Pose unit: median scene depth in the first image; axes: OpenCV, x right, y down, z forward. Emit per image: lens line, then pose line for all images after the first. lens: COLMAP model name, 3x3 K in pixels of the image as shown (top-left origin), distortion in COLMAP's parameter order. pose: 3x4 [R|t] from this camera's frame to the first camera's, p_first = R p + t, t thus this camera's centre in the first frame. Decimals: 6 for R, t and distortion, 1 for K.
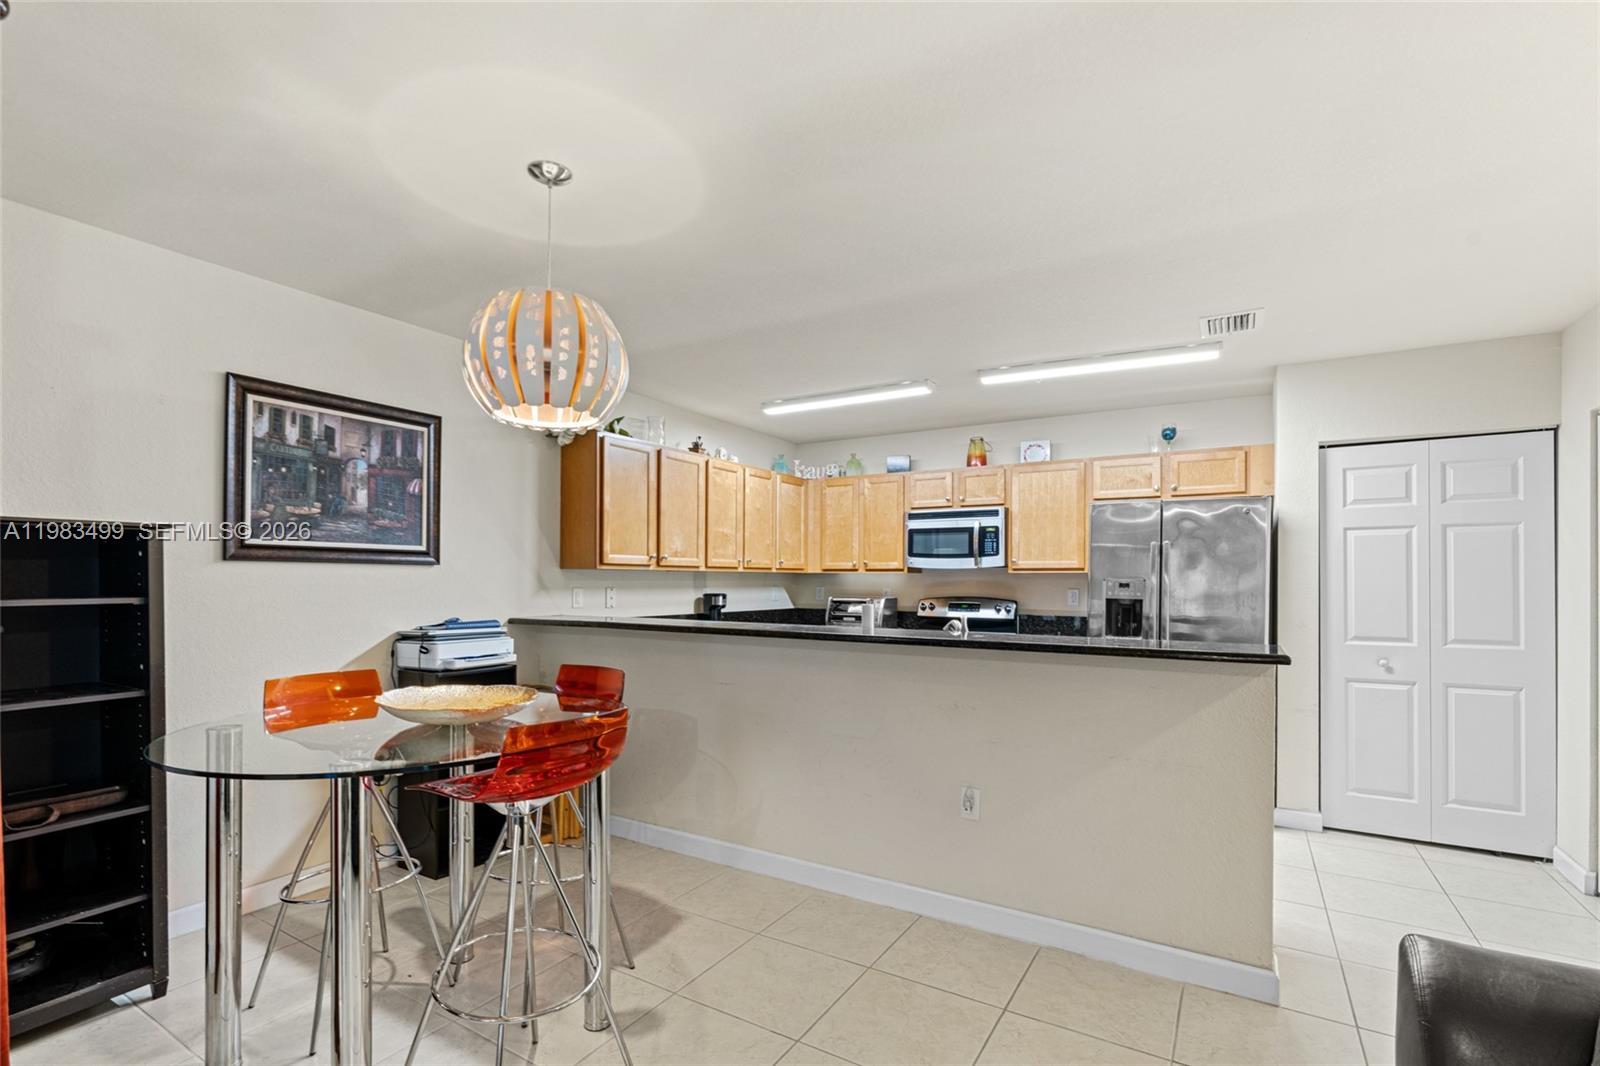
lens RADIAL K [[729.4, 0, 796.6], [0, 729.4, 580.8], [0, 0, 1]] dist [0.004582, -0.000017]
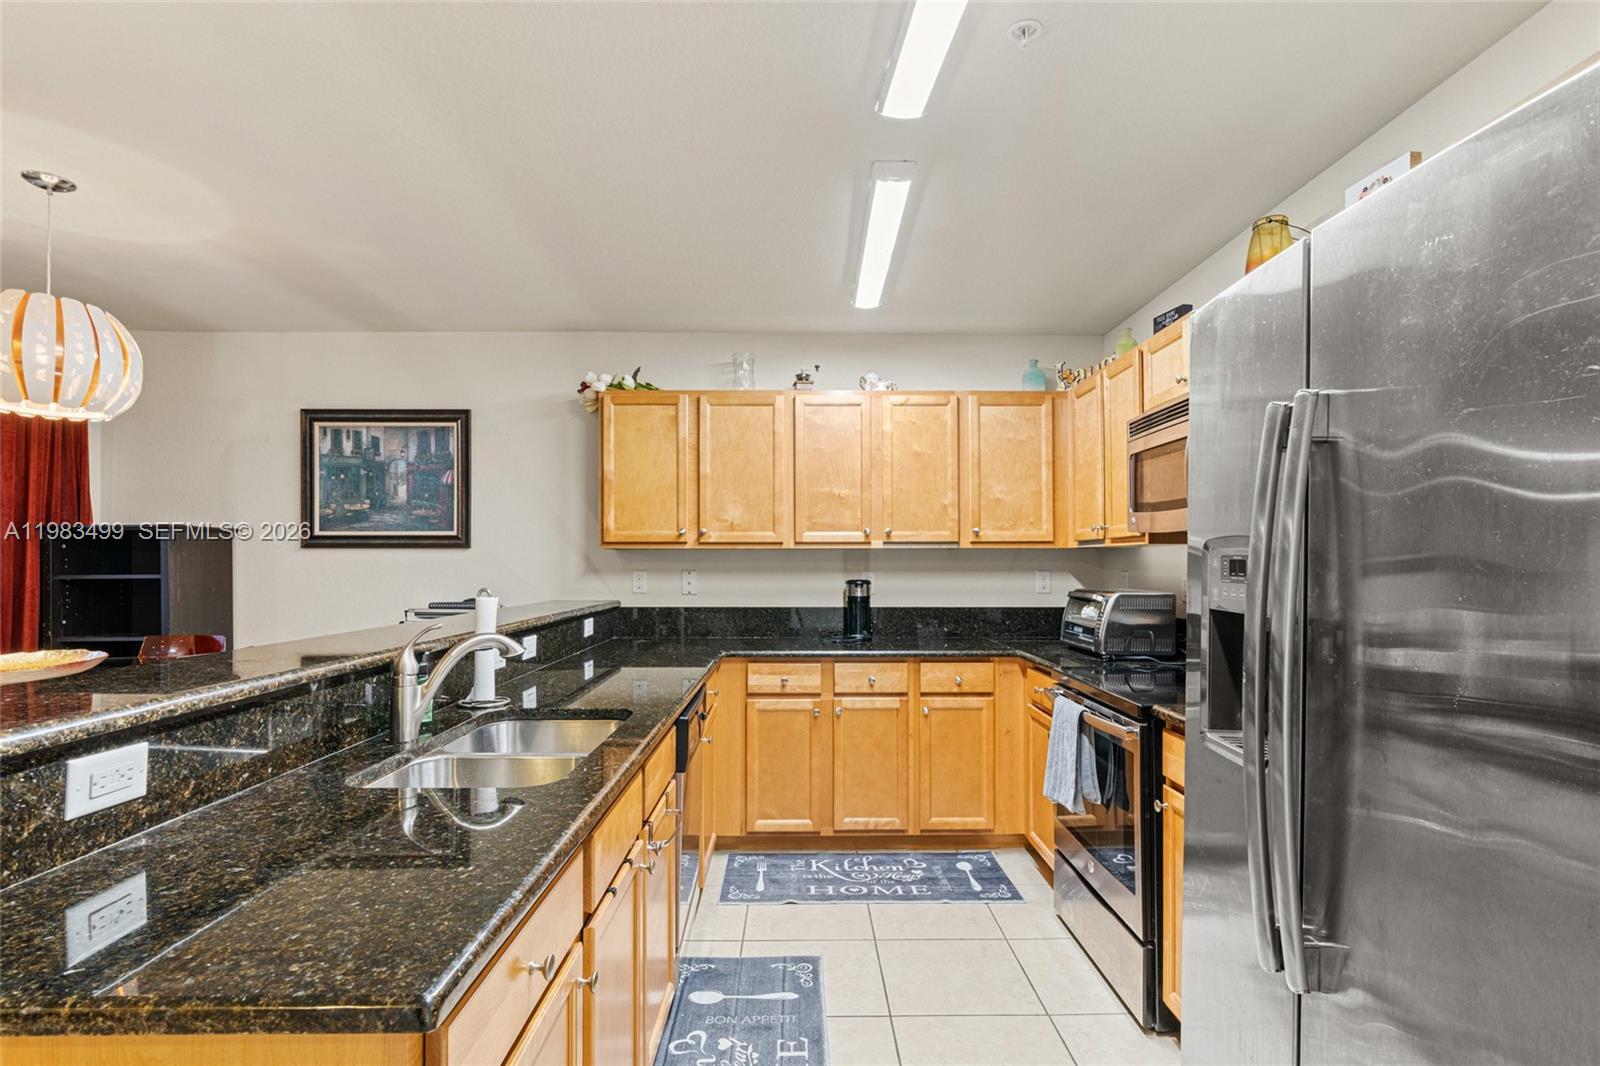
lens RADIAL K [[777.1, 0, 810.7], [0, 777.1, 553.0], [0, 0, 1]] dist [-0.003220, 0.002532]
pose [[0.532330, -0.016456, -0.846377, 0.671829], [0.002450, 0.999837, -0.017899, 0.006220], [0.846533, 0.007454, 0.532283, 0.745156]]
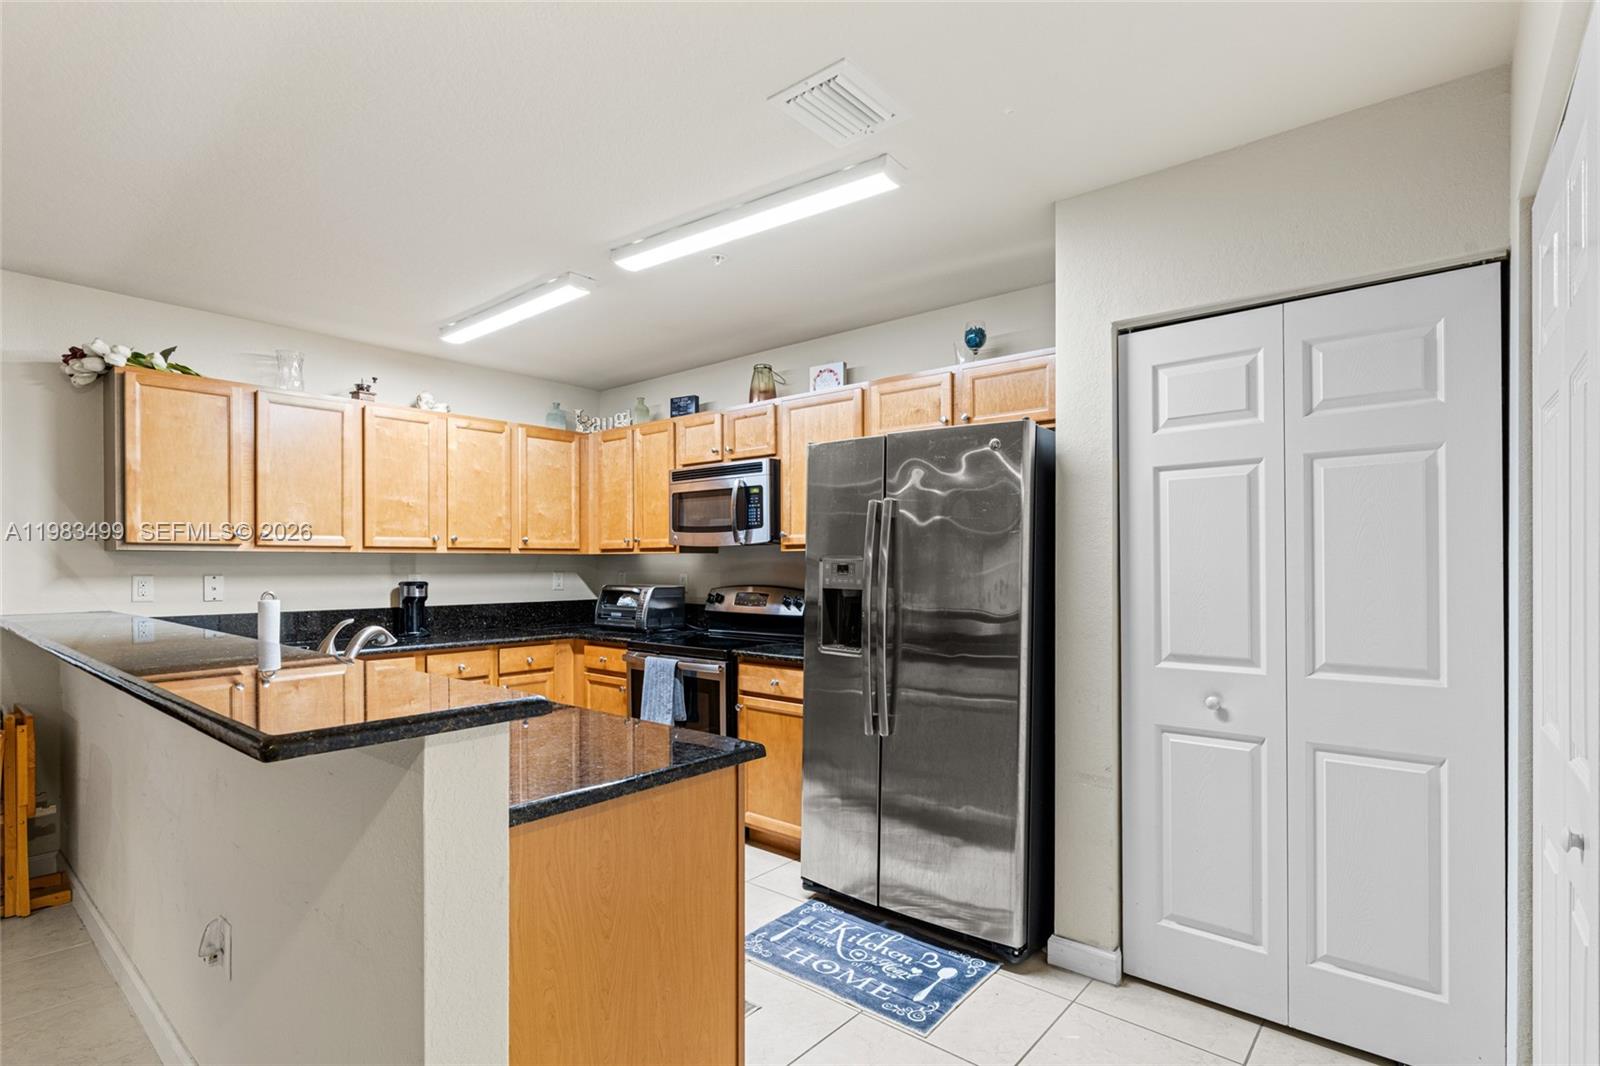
lens RADIAL K [[777.1, 0, 795.6], [0, 777.1, 568.2], [0, 0, 1]] dist [-0.003220, 0.002532]
pose [[0.986859, -0.005691, -0.161486, 0.560305], [0.006394, 0.999972, 0.003835, 0.003533], [0.161460, -0.004817, 0.986868, 0.339185]]
